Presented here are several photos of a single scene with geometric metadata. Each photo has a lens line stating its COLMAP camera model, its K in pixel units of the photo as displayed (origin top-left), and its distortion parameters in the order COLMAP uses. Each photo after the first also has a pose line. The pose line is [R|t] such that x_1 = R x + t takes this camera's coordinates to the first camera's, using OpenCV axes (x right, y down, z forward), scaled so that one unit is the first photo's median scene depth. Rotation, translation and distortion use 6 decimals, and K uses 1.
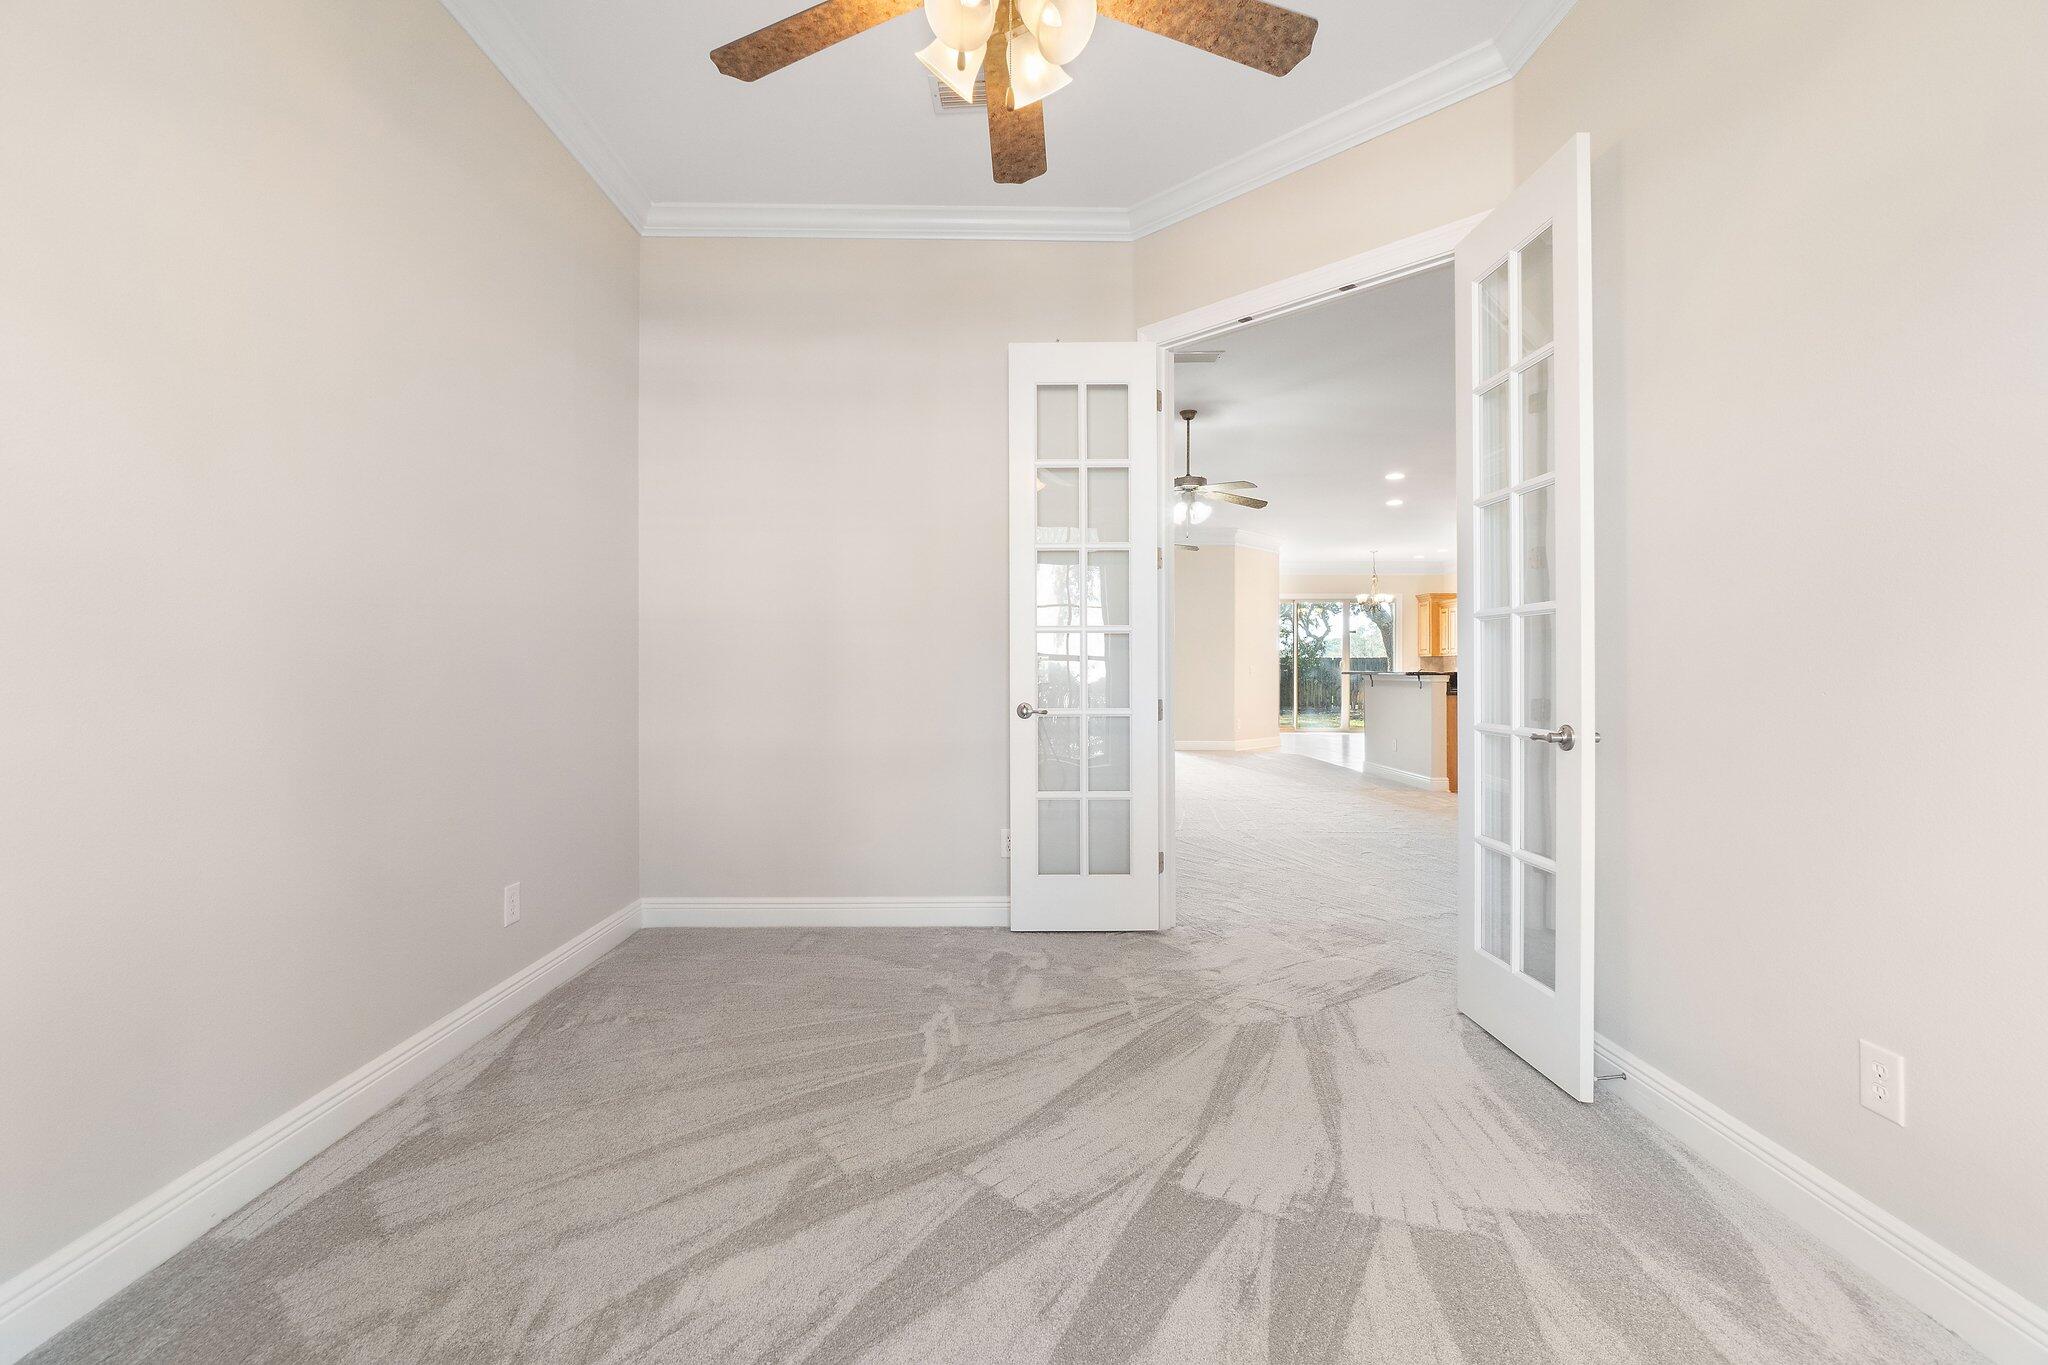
lens RADIAL K [[886.7, 0, 1034.8], [0, 886.7, 671.5], [0, 0, 1]] dist [-0.006580, 0.001311]
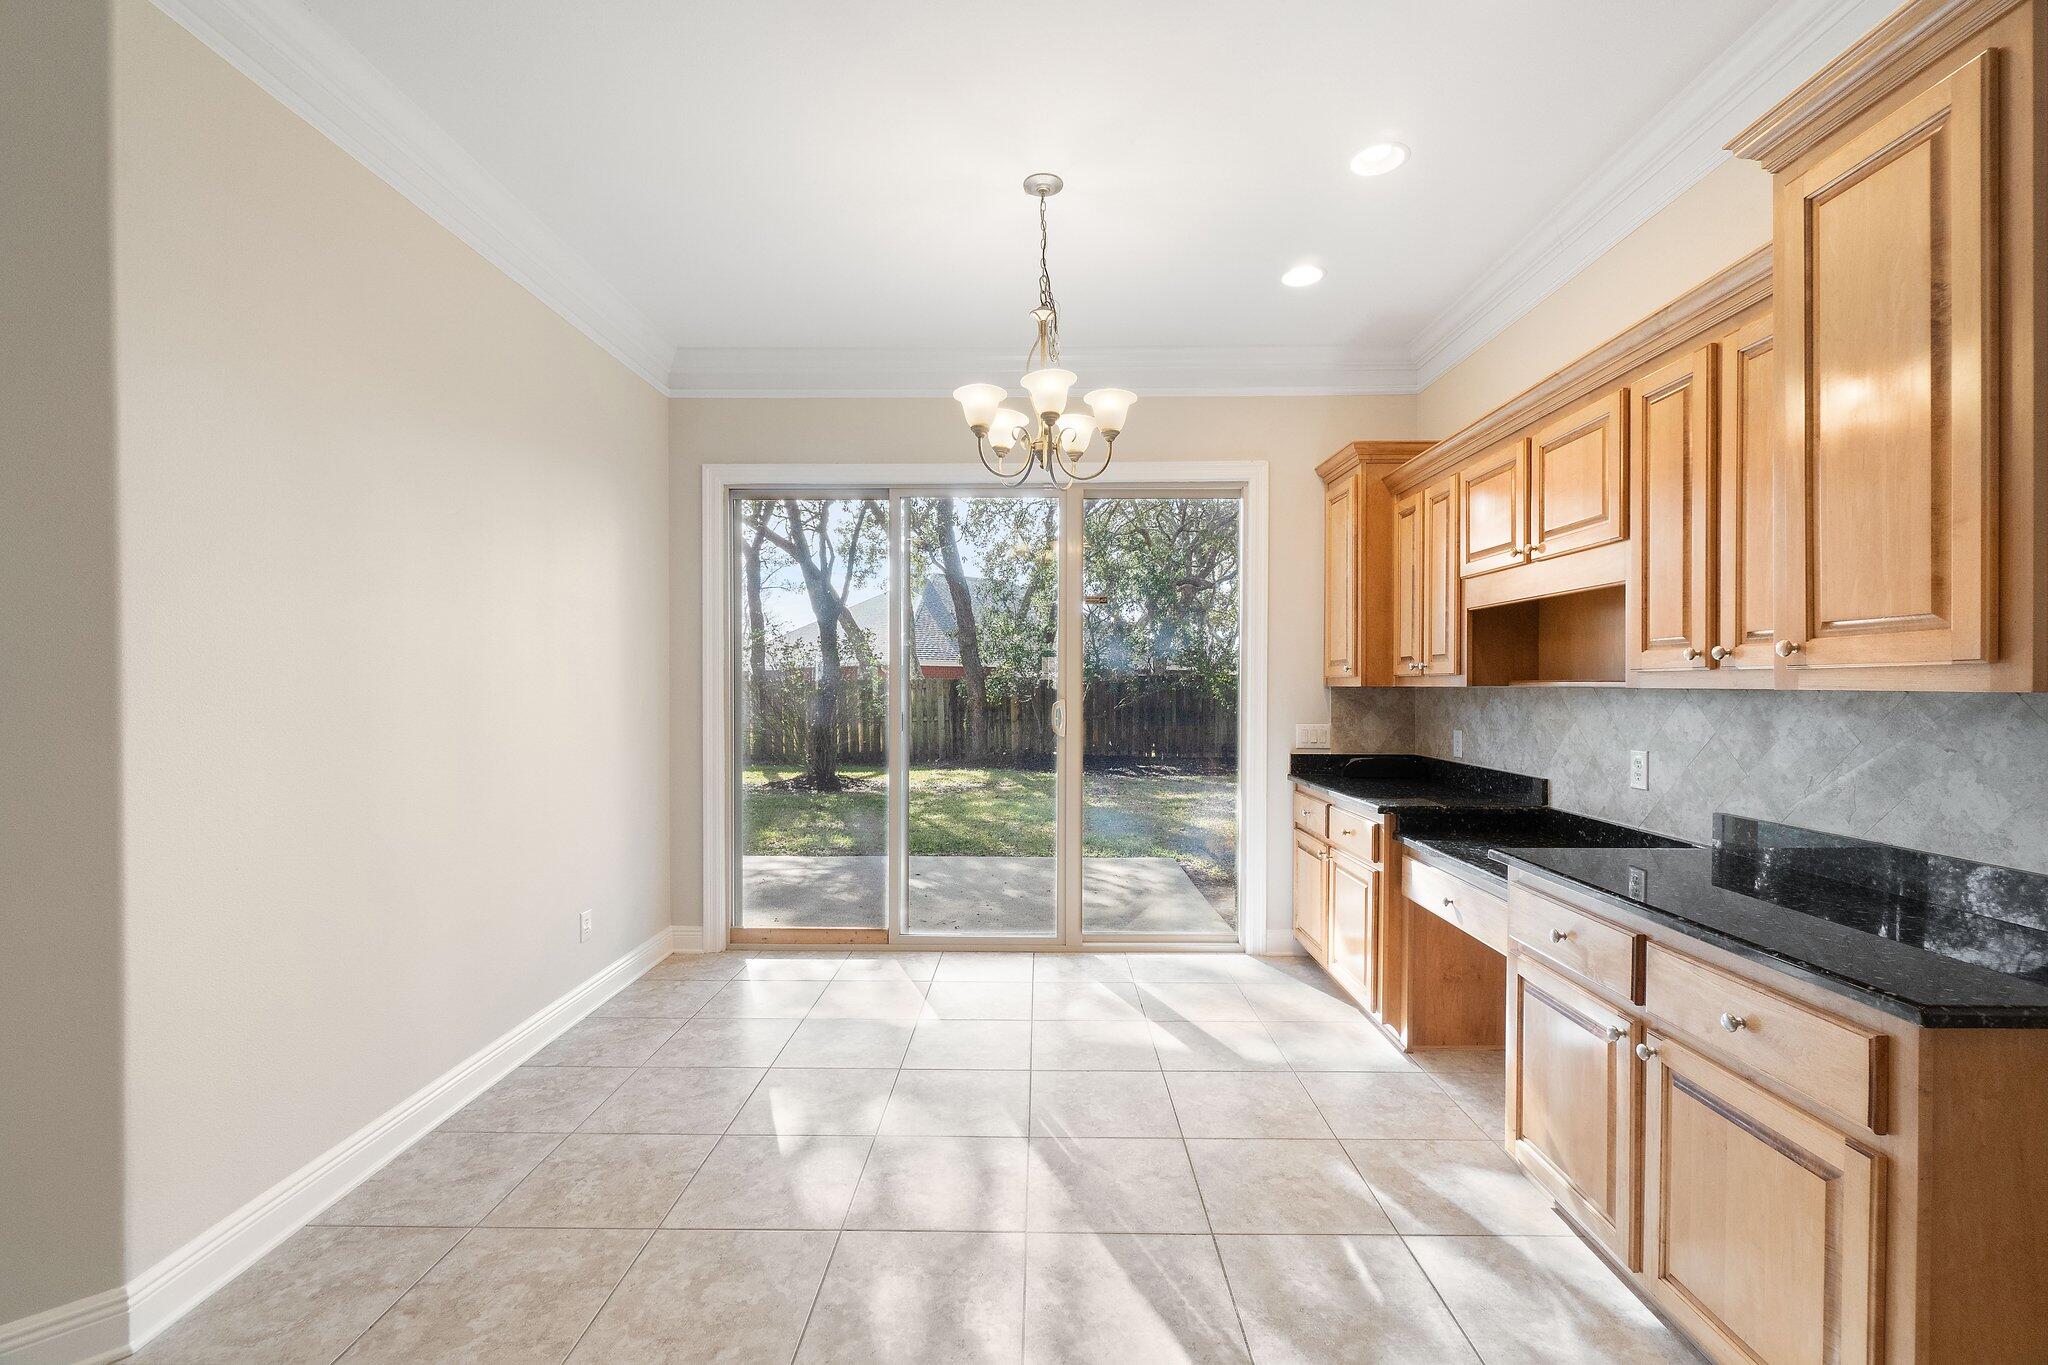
lens RADIAL K [[886.7, 0, 1026.8], [0, 886.7, 699.6], [0, 0, 1]] dist [-0.006580, 0.001311]
pose [[0.998961, -0.003567, -0.045443, 0.354773], [0.004325, 0.999853, 0.016598, -0.018017], [0.045377, -0.016778, 0.998829, 0.722388]]
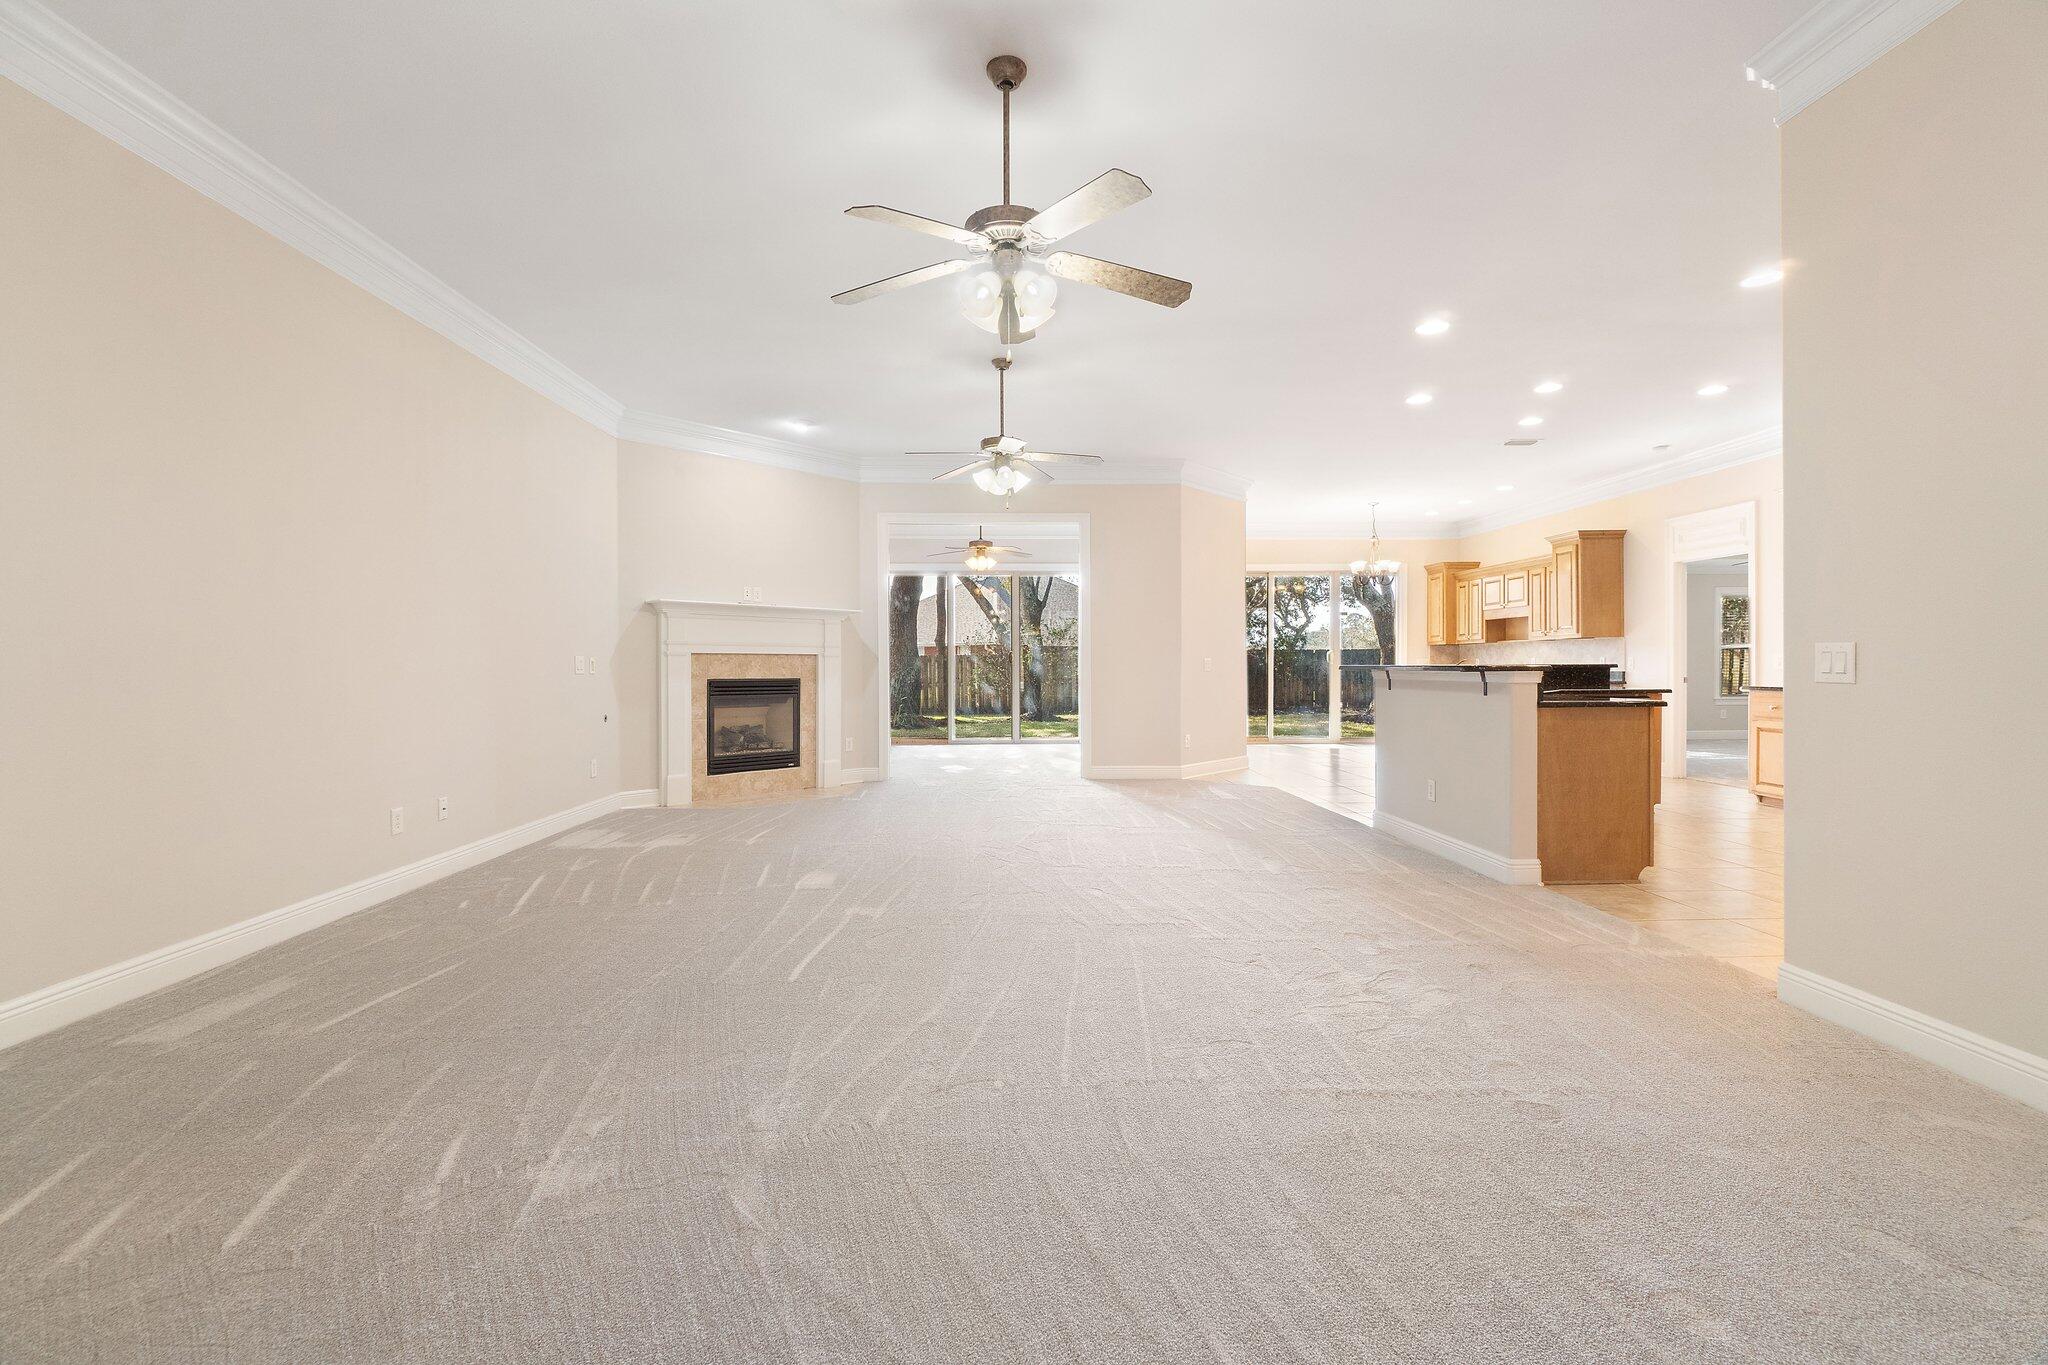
lens RADIAL K [[886.7, 0, 1026.5], [0, 886.7, 675.1], [0, 0, 1]] dist [-0.006580, 0.001311]
pose [[0.999902, -0.005761, 0.012742, 0.072298], [0.005639, 0.999938, 0.009608, 0.000024], [-0.012797, -0.009535, 0.999873, 0.231333]]
